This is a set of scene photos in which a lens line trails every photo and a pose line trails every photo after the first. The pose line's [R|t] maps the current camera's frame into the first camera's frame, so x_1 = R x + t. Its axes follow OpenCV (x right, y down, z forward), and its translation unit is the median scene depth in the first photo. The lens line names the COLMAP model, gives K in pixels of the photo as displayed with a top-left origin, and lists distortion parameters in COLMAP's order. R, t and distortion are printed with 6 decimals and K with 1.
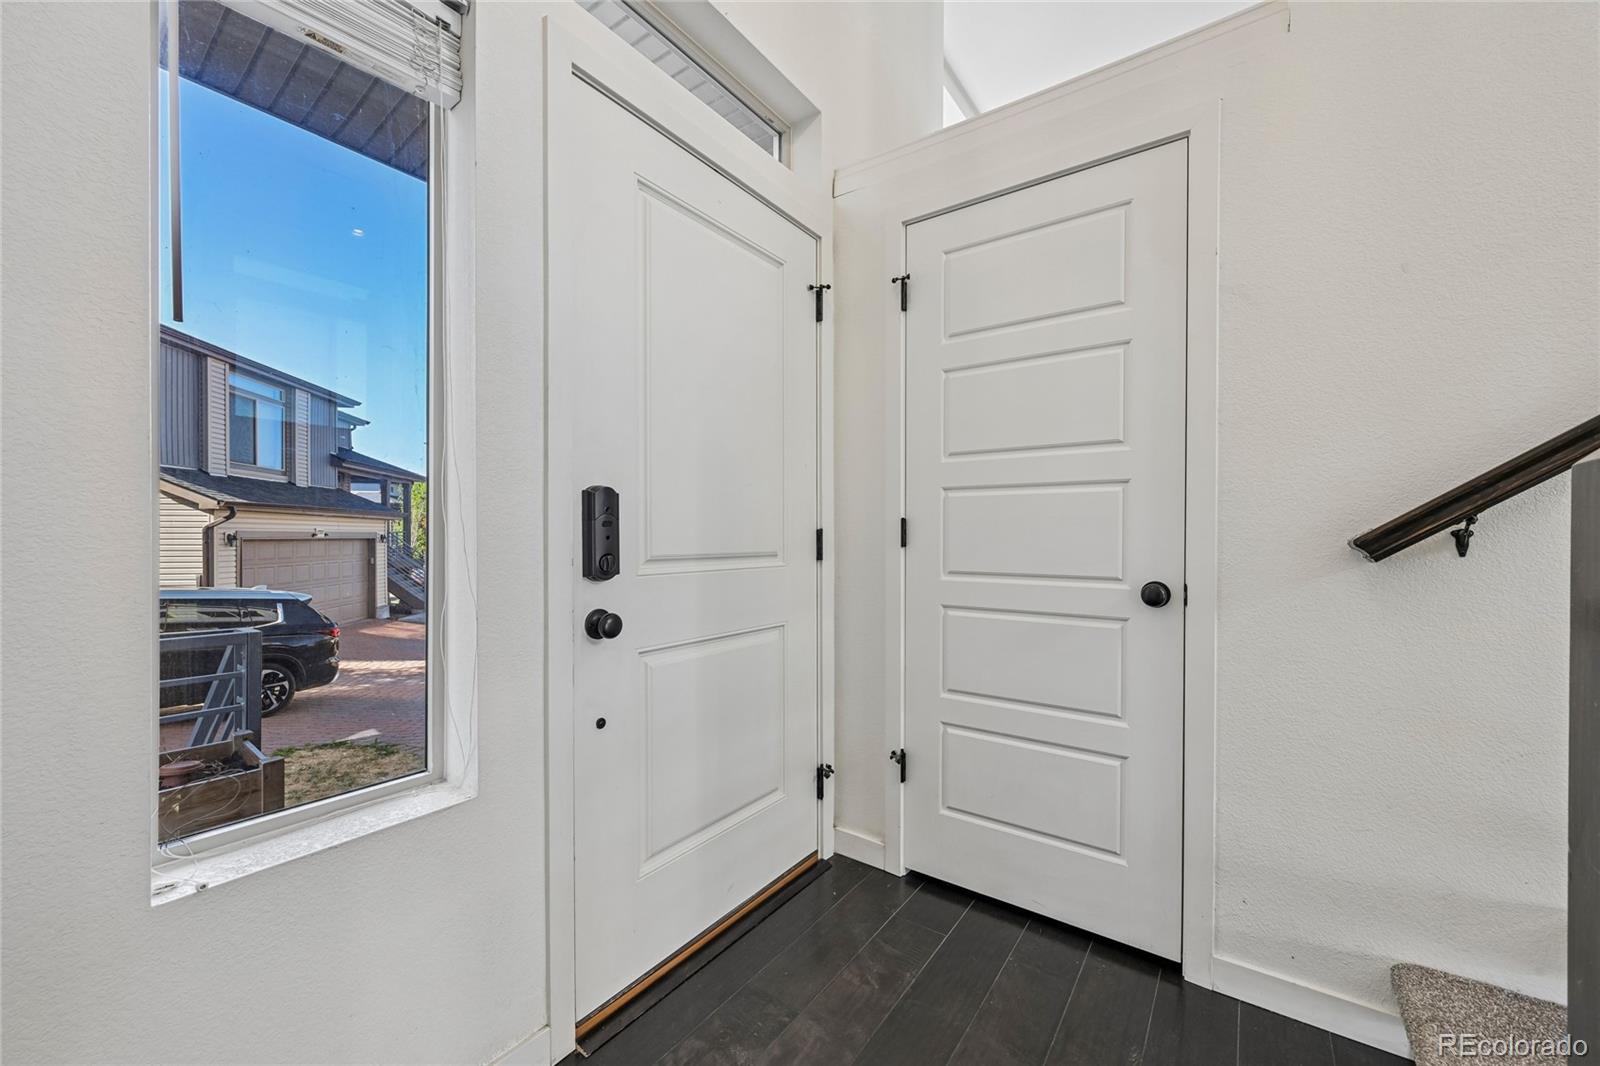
lens RADIAL K [[624.4, 0, 804.9], [0, 624.4, 542.2], [0, 0, 1]] dist [-0.002559, 0.000716]
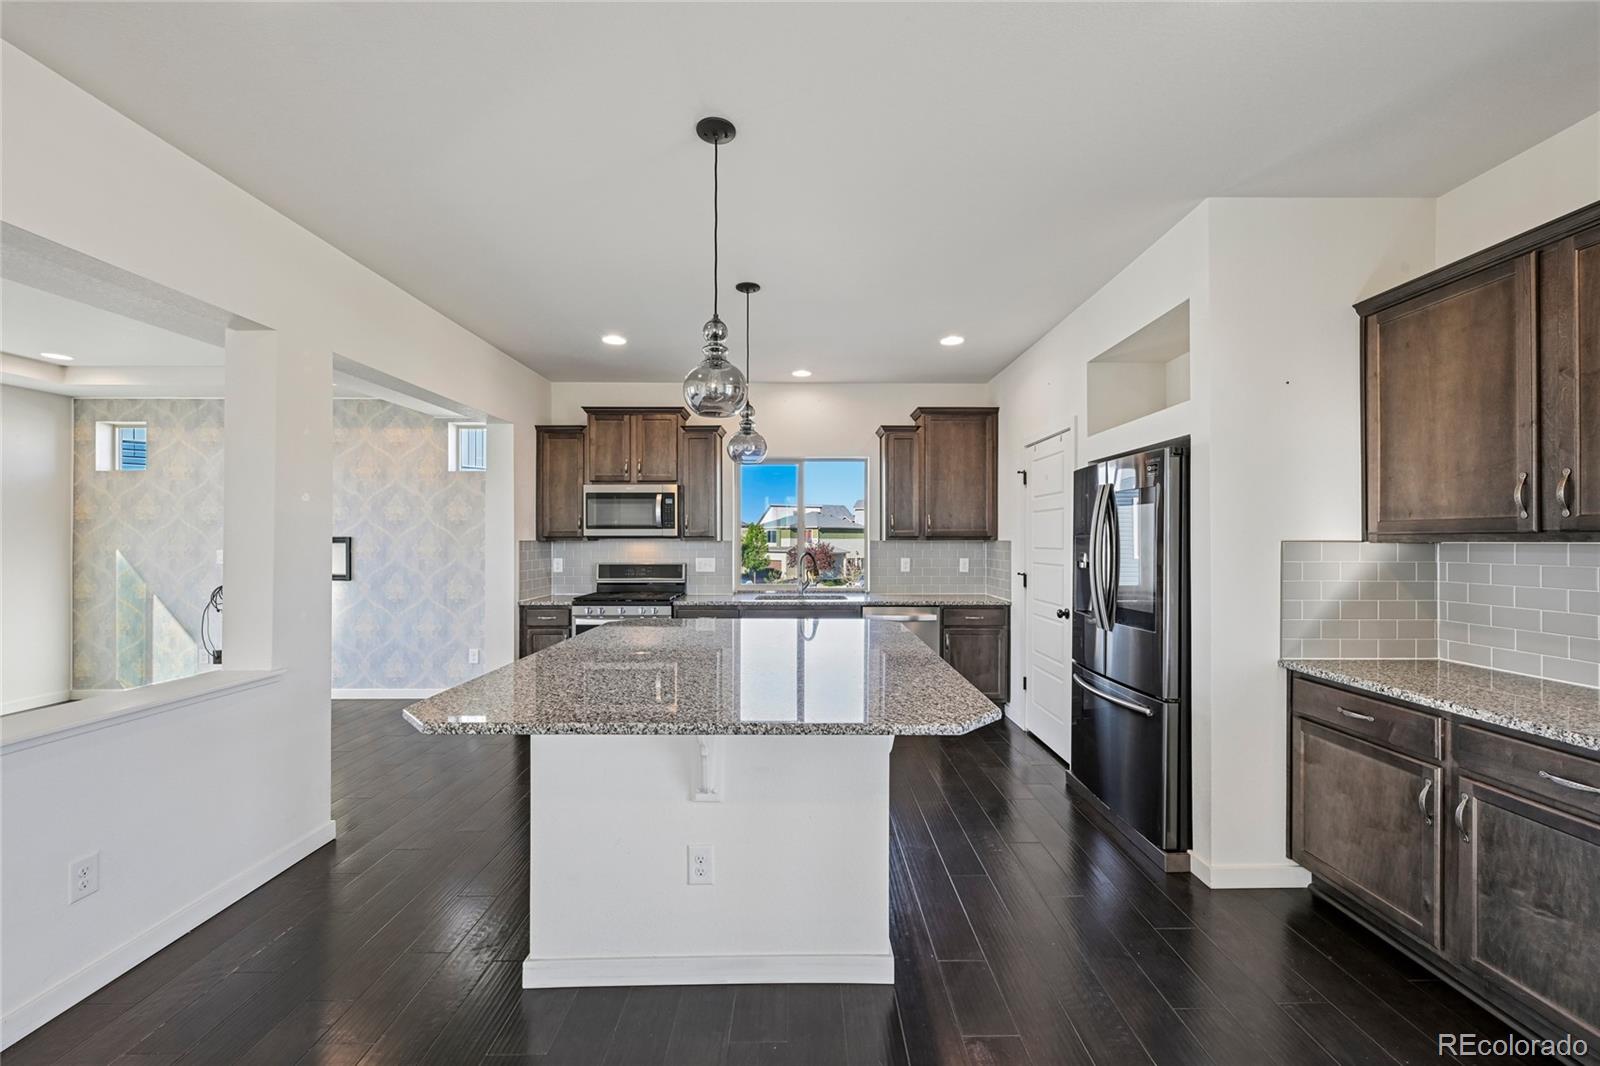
lens RADIAL K [[624.4, 0, 803.1], [0, 624.4, 539.7], [0, 0, 1]] dist [-0.002559, 0.000716]
pose [[0.585304, -0.000182, -0.810814, 1.983001], [-0.012738, 0.999875, -0.009419, -0.172909], [0.810714, 0.015841, 0.585228, -1.290420]]
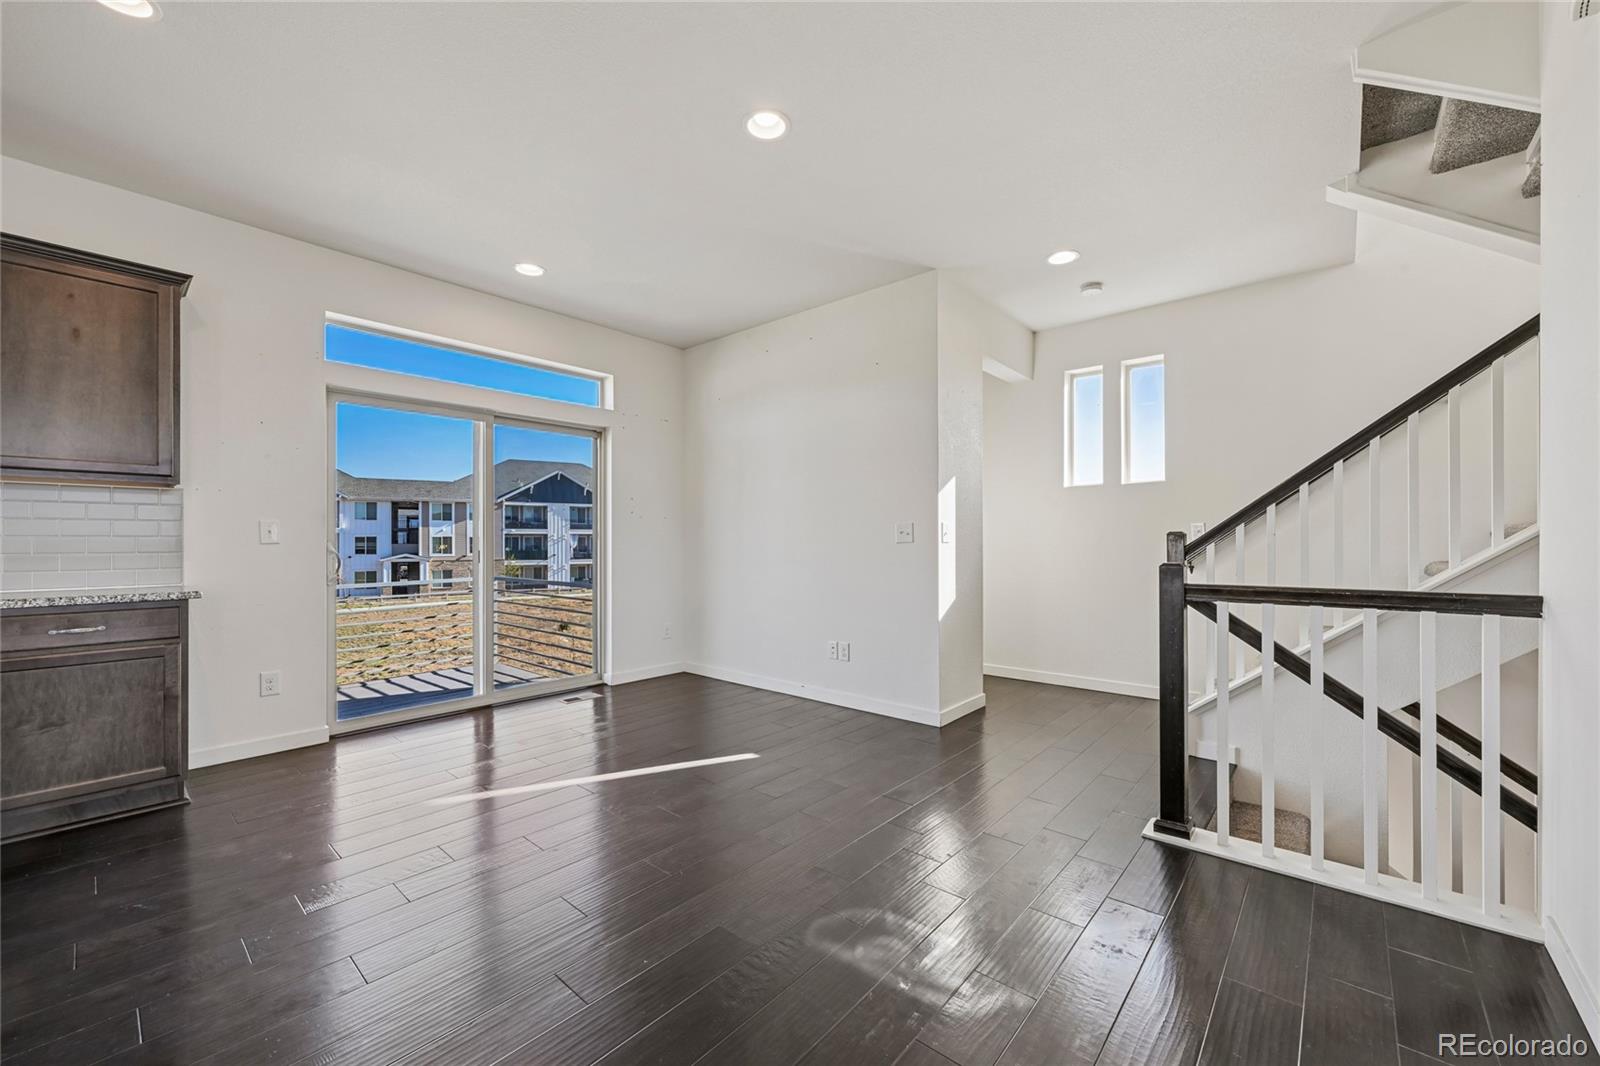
lens RADIAL K [[624.4, 0, 806.8], [0, 624.4, 539.3], [0, 0, 1]] dist [-0.002559, 0.000716]
pose [[0.093480, 0.003426, 0.995615, 0.530471], [0.017917, 0.999826, -0.005123, 0.008833], [-0.995460, 0.018318, 0.093402, -1.633647]]
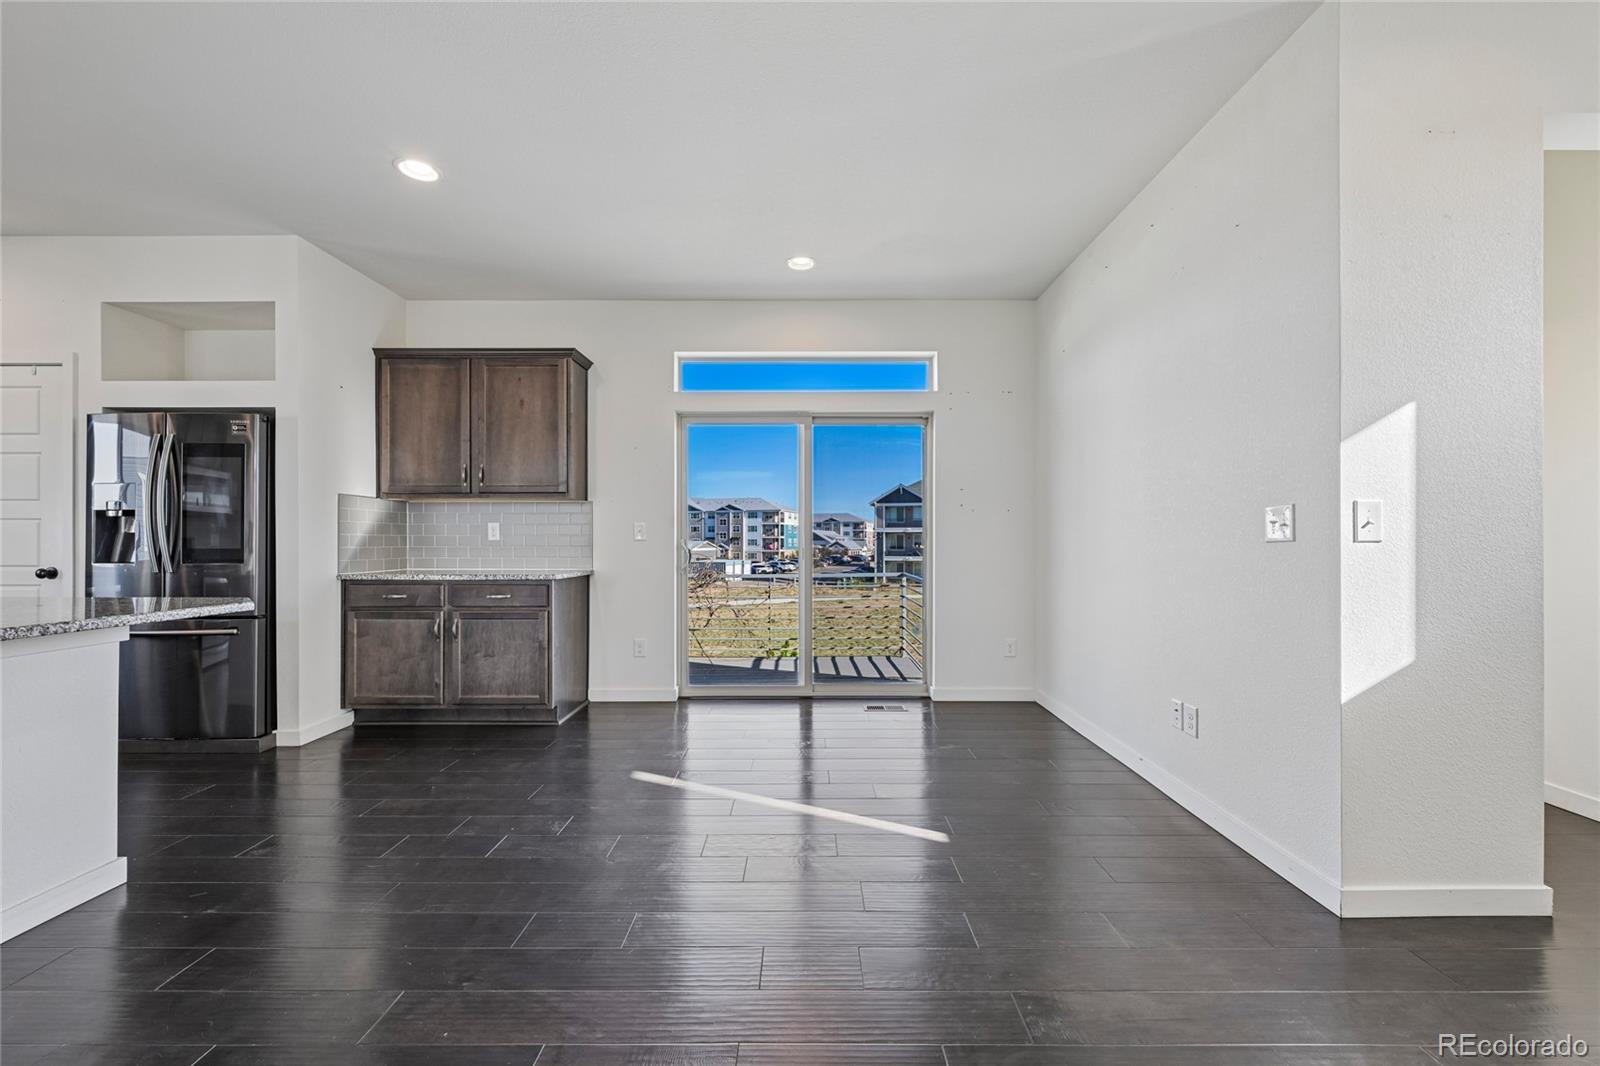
lens RADIAL K [[624.4, 0, 806.2], [0, 624.4, 539.8], [0, 0, 1]] dist [-0.002559, 0.000716]
pose [[0.813633, 0.000472, 0.581379, 1.468705], [0.008677, 0.999878, -0.012955, 0.019538], [-0.581314, 0.015585, 0.813530, -2.297298]]
